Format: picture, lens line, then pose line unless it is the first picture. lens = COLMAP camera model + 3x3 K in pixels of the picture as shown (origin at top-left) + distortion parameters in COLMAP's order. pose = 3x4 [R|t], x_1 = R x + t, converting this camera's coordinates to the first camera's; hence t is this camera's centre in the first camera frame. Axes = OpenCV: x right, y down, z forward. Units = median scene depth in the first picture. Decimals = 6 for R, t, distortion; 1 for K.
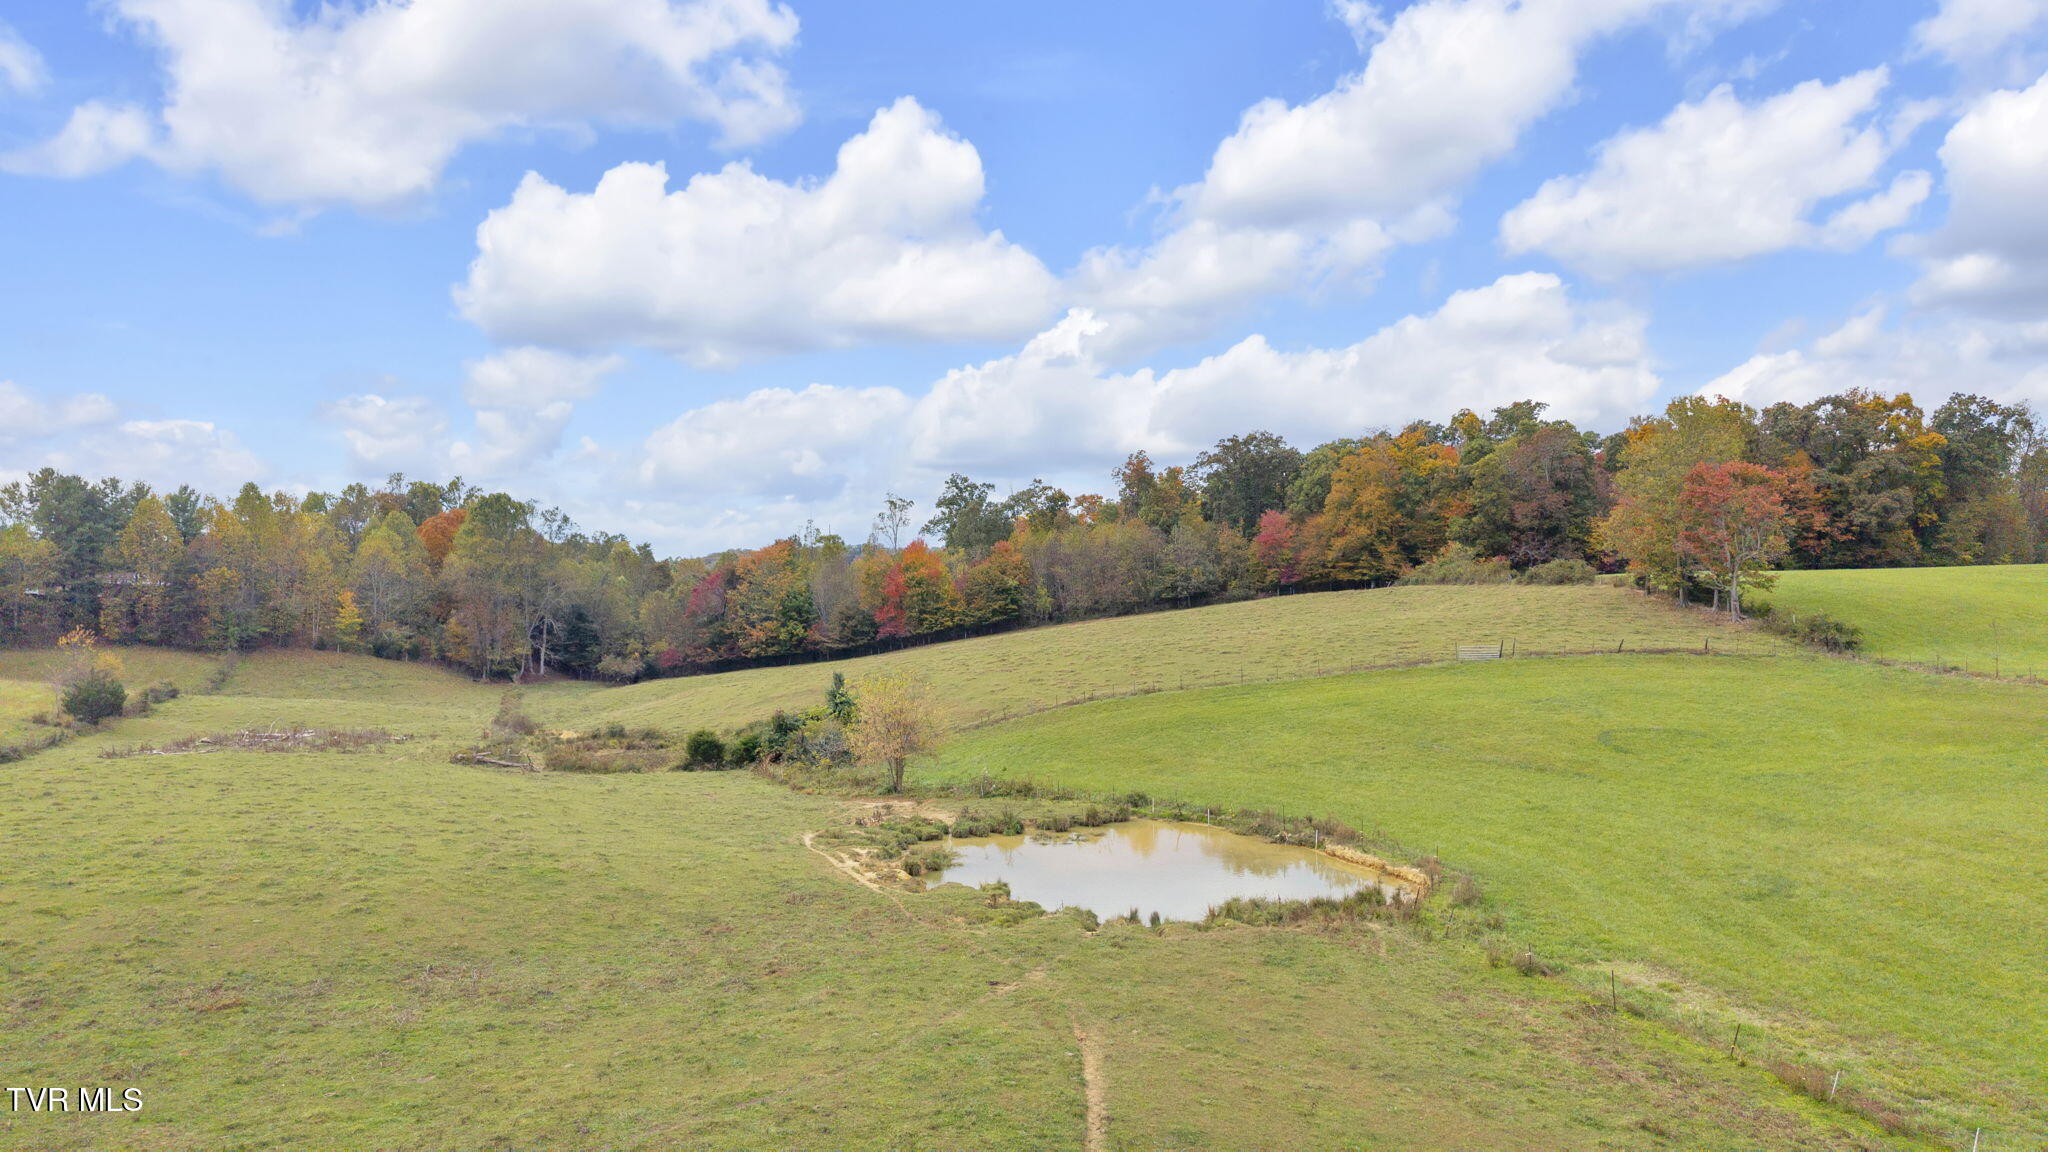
lens RADIAL K [[1332.0, 0, 1024.0], [0, 1332.0, 576.0], [0, 0, 1]] dist [0.069226, -0.128434]
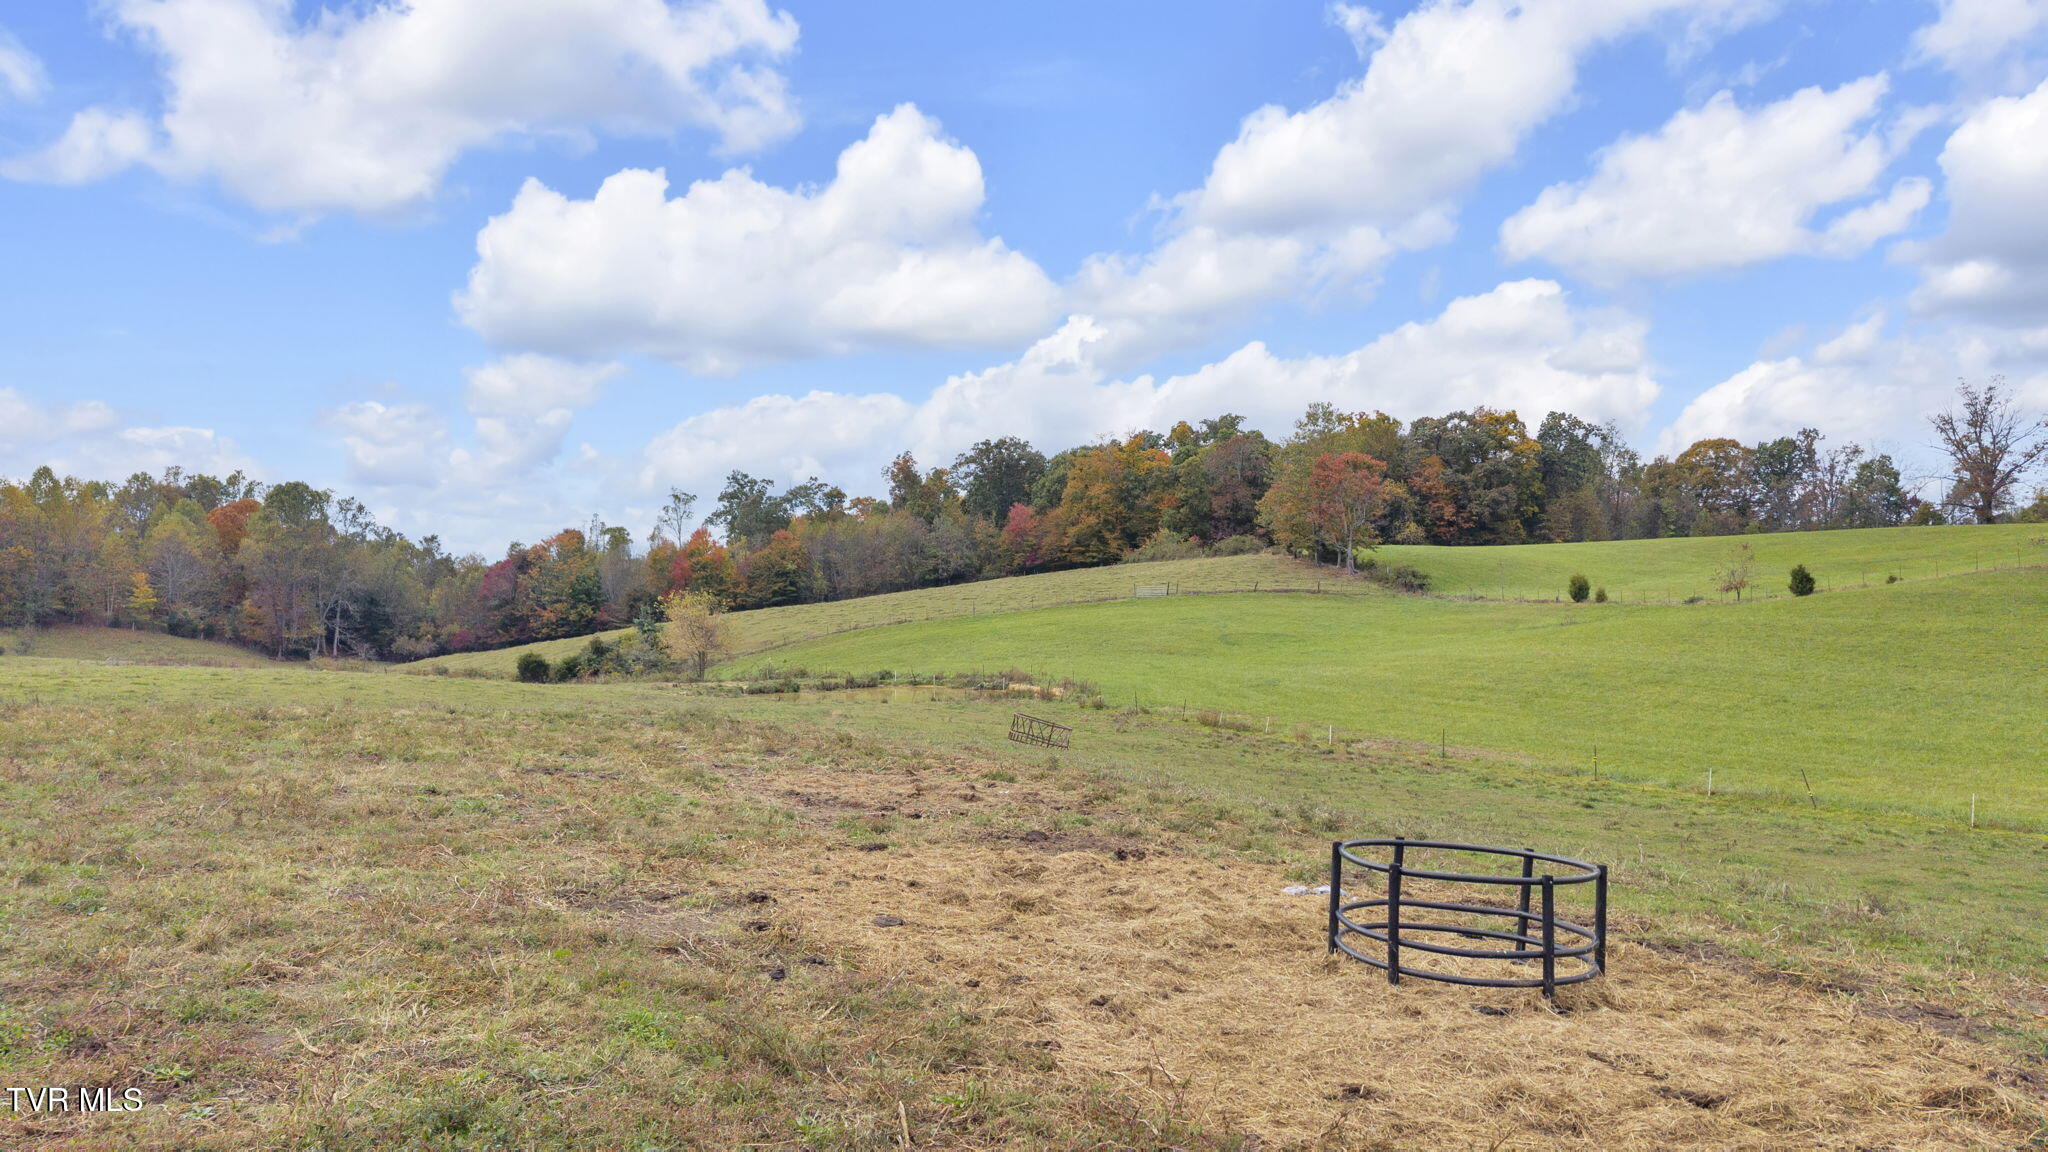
lens RADIAL K [[1322.4, 0, 1024.0], [0, 1322.4, 576.0], [0, 0, 1]] dist [0.068323, -0.092687]
pose [[0.986333, -0.000510, 0.164766, 0.001000], [0.003409, 0.999844, -0.017316, 0.034878], [-0.164731, 0.017641, 0.986181, -0.138890]]
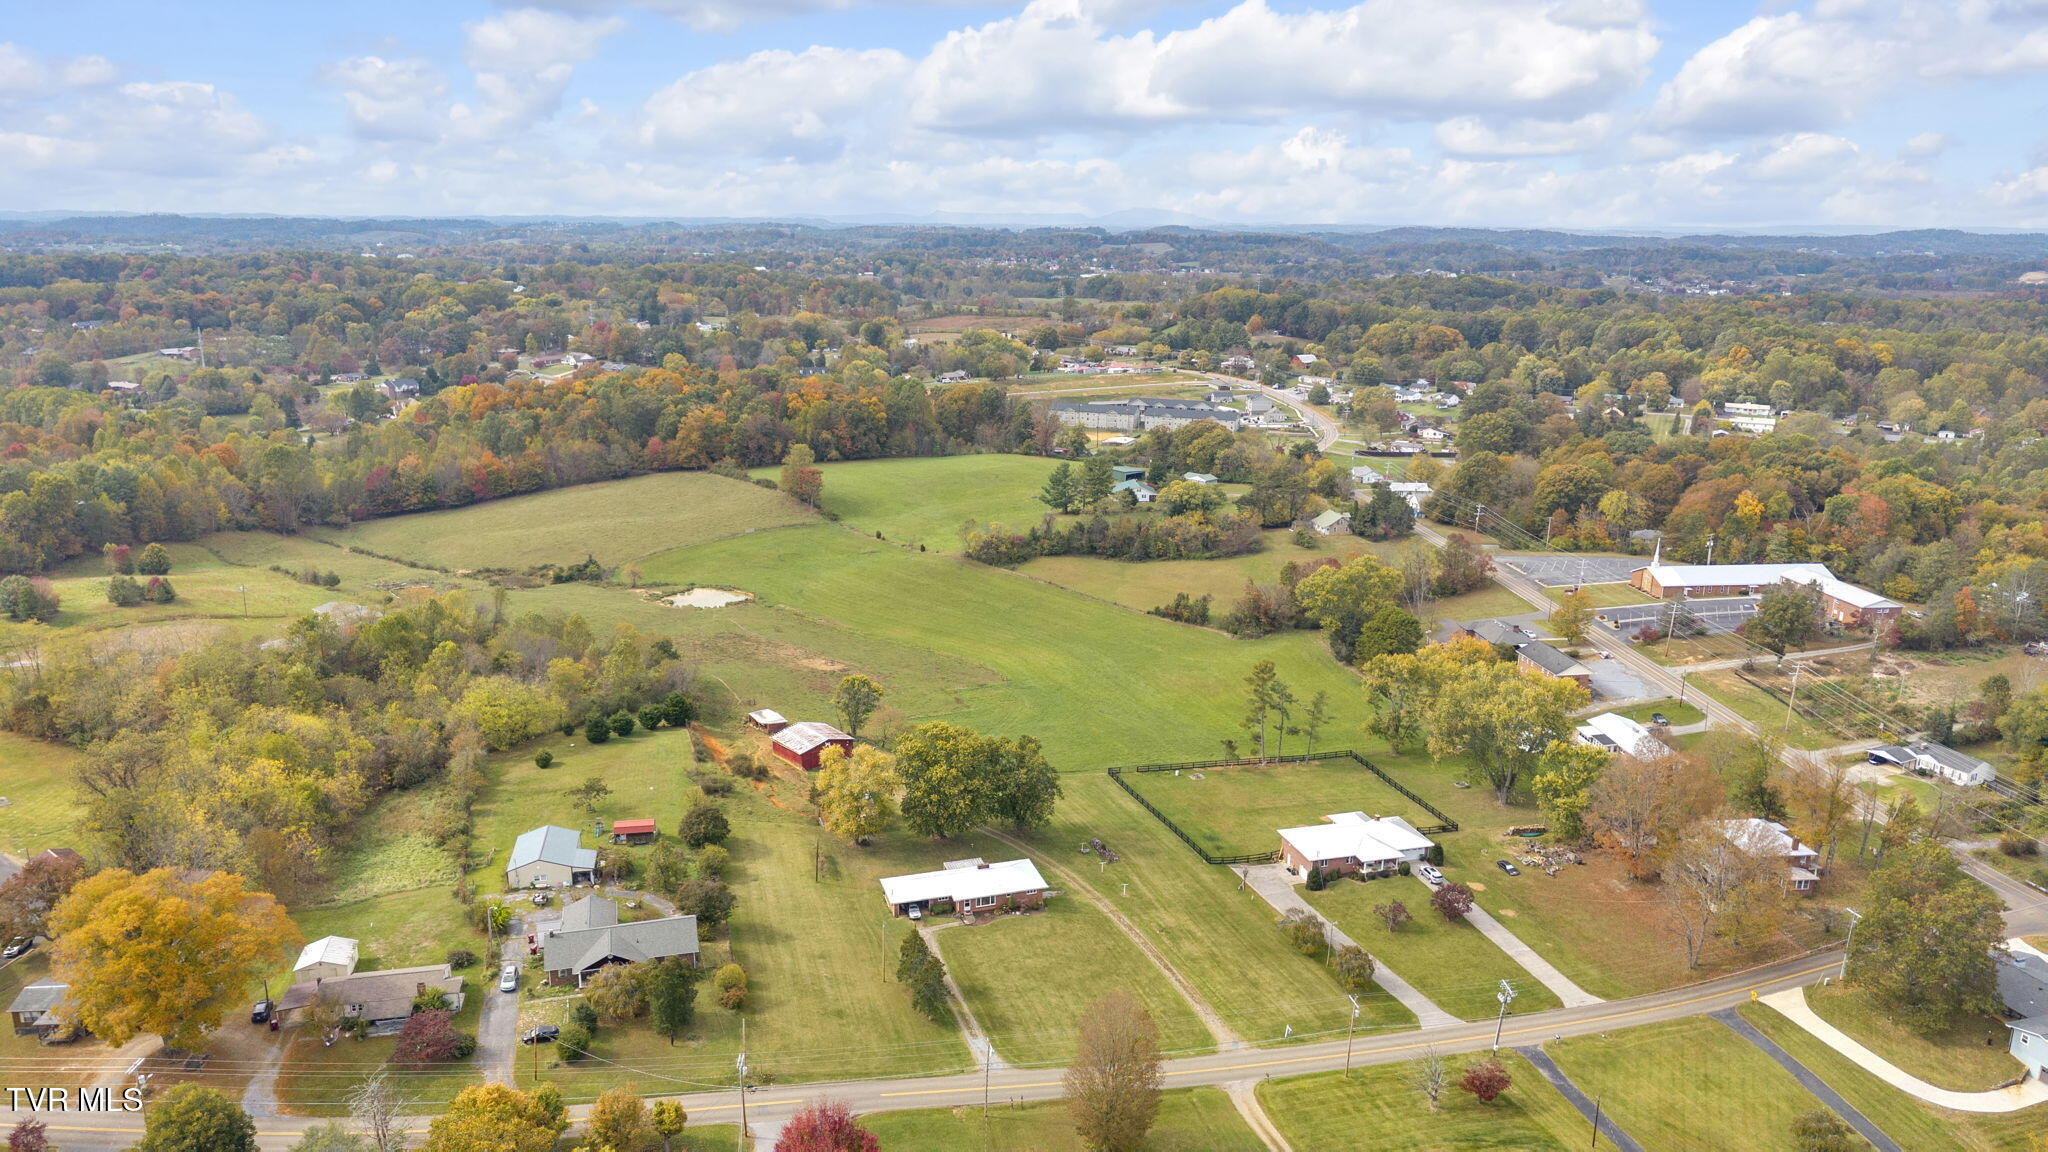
lens RADIAL K [[1322.4, 0, 1024.0], [0, 1322.4, 576.0], [0, 0, 1]] dist [0.068323, -0.092687]
pose [[0.833563, -0.116674, 0.539963, -0.613270], [-0.027231, 0.967576, 0.251109, -0.447416], [-0.551753, -0.224019, 0.803358, -1.437182]]
